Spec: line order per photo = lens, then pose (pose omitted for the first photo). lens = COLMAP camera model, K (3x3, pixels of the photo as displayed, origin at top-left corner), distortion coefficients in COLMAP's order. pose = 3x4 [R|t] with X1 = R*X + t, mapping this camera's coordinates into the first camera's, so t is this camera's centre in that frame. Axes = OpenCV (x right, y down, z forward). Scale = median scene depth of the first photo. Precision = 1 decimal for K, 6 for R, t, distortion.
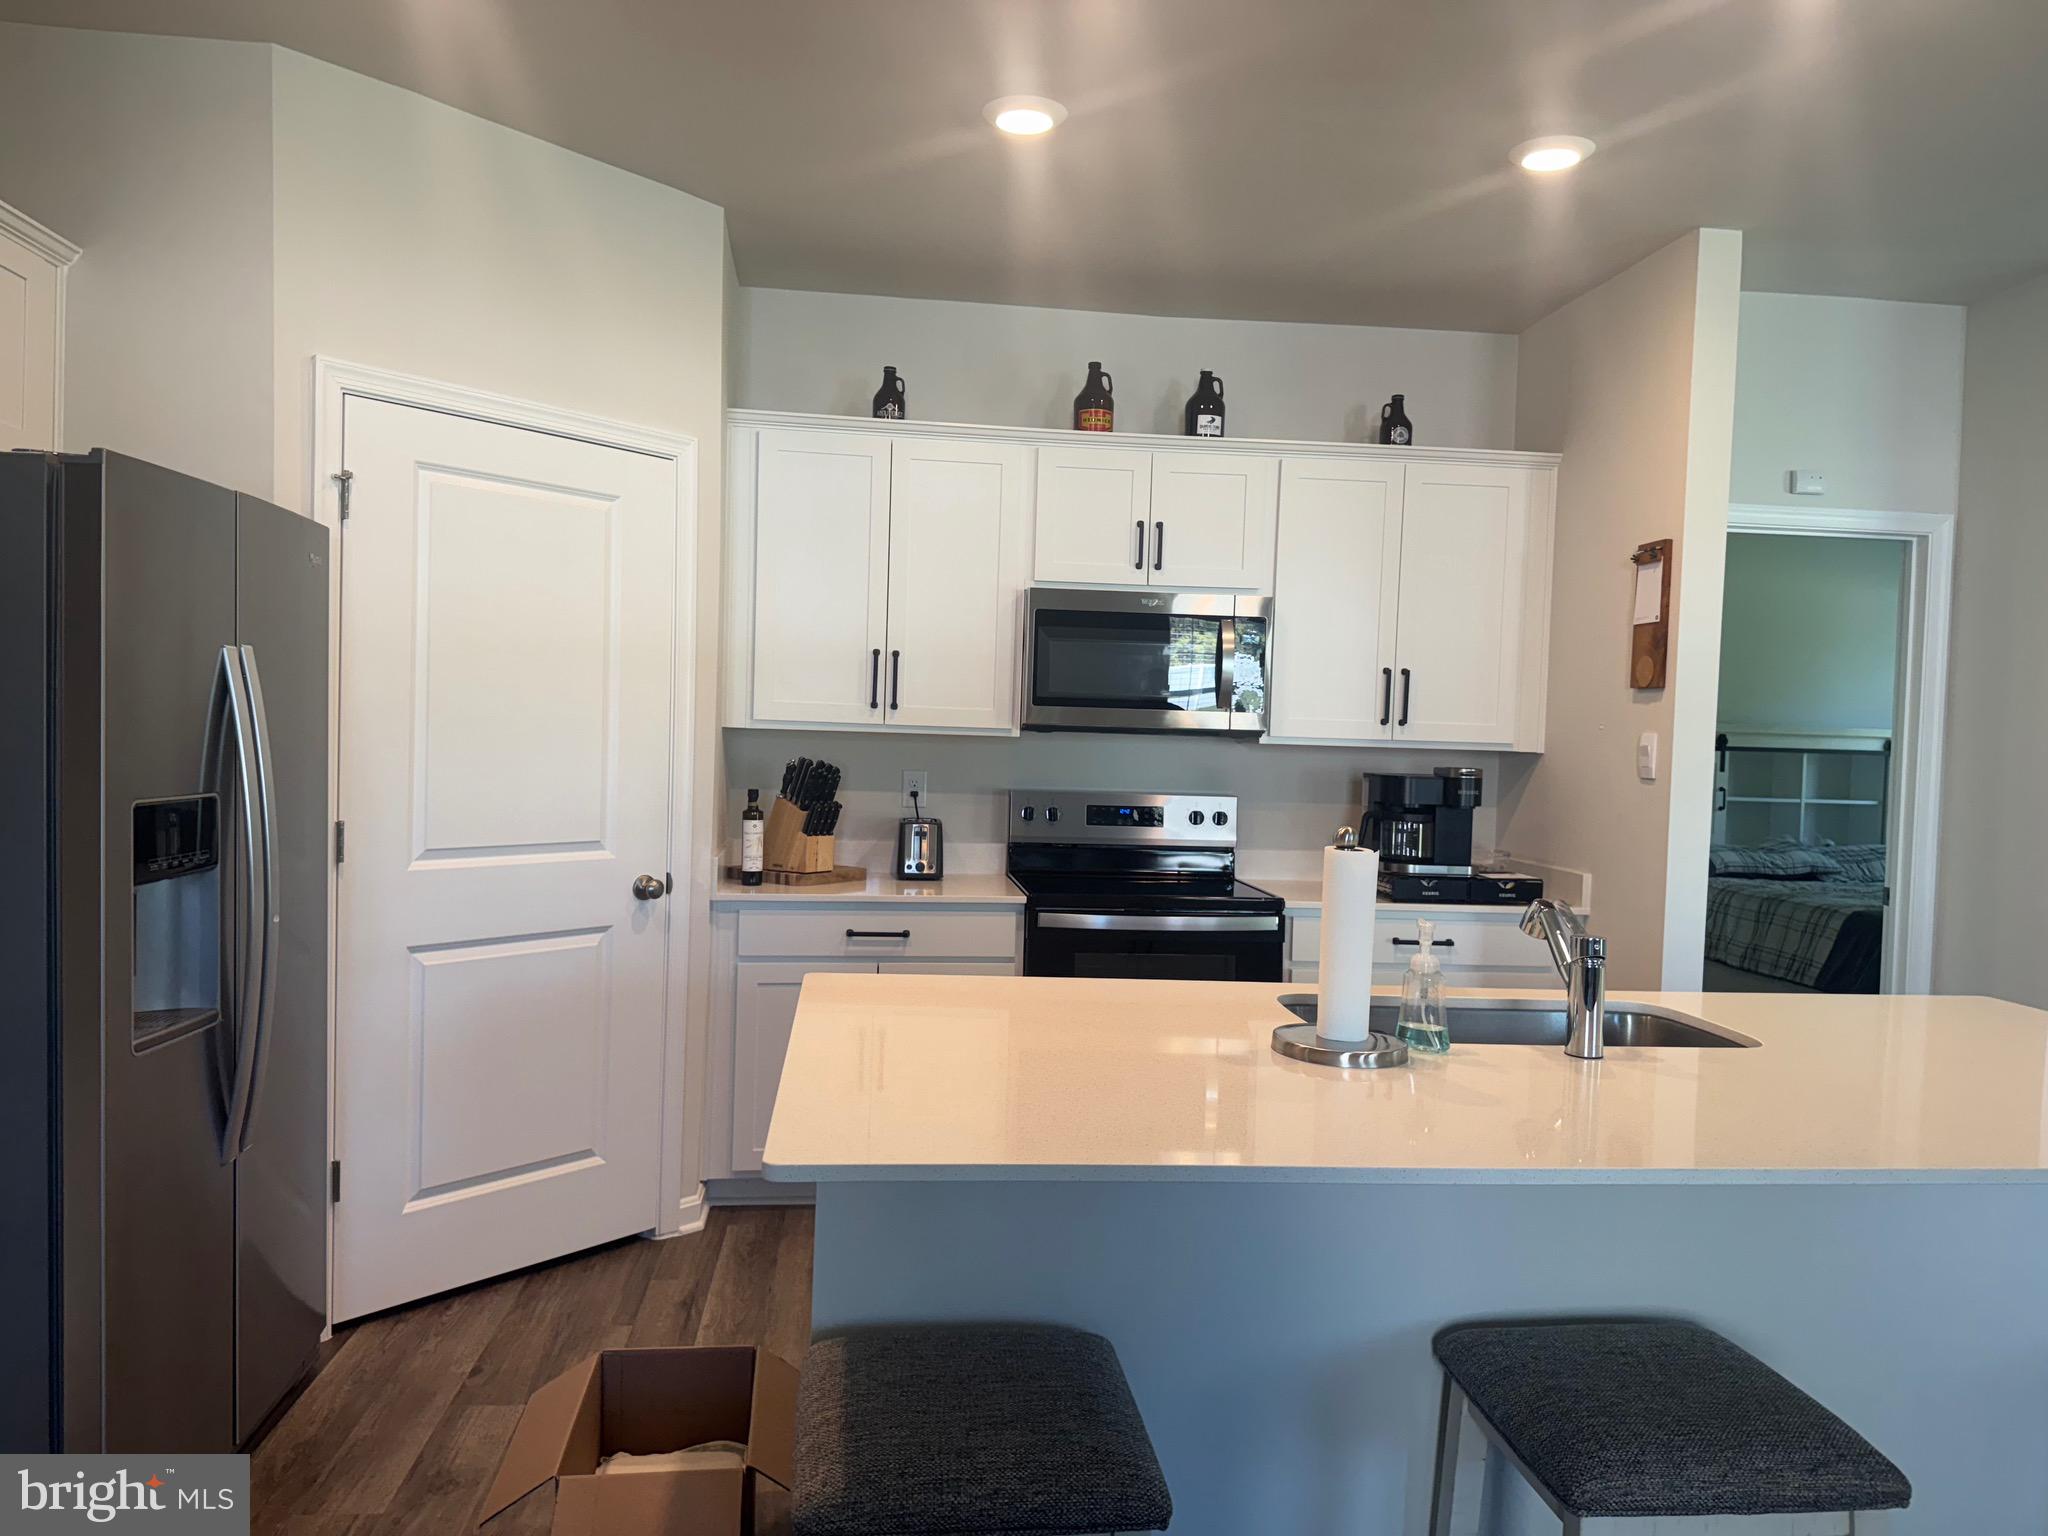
lens RADIAL K [[1437.7, 0, 1034.1], [0, 1437.7, 781.2], [0, 0, 1]] dist [0.045330, -0.074822]
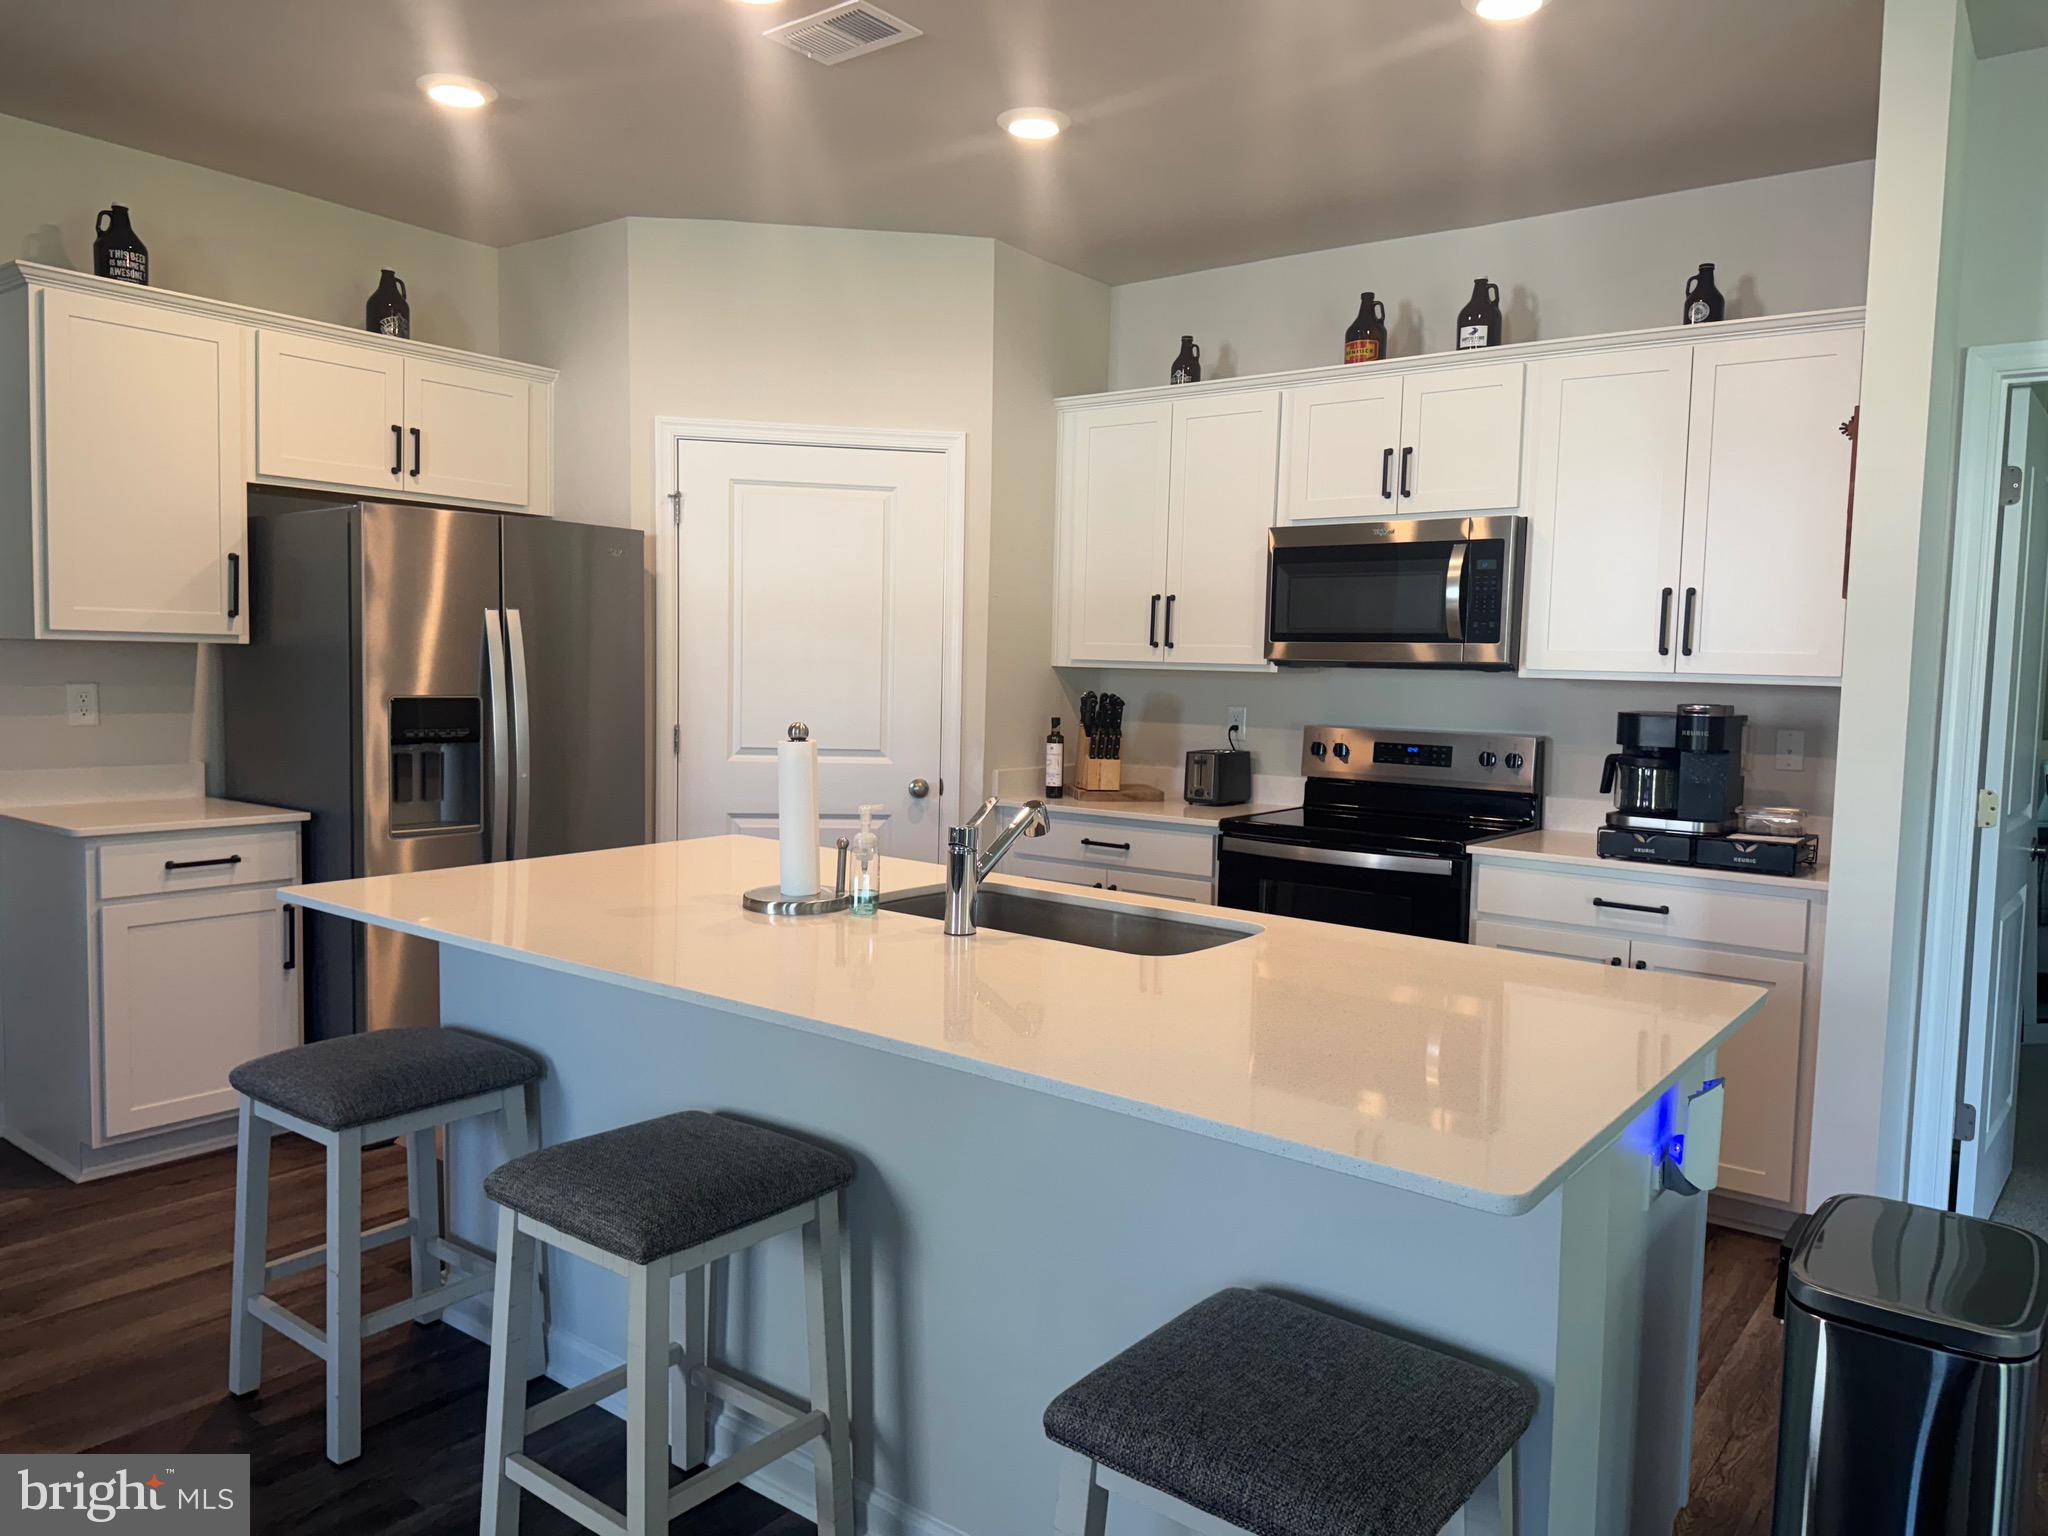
lens RADIAL K [[1437.7, 0, 1017.1], [0, 1437.7, 758.7], [0, 0, 1]] dist [0.045330, -0.074822]
pose [[0.710659, 0.033551, -0.702736, 0.604529], [-0.029387, 0.999406, 0.017996, 0.018946], [0.702923, 0.007862, 0.711223, 0.133355]]
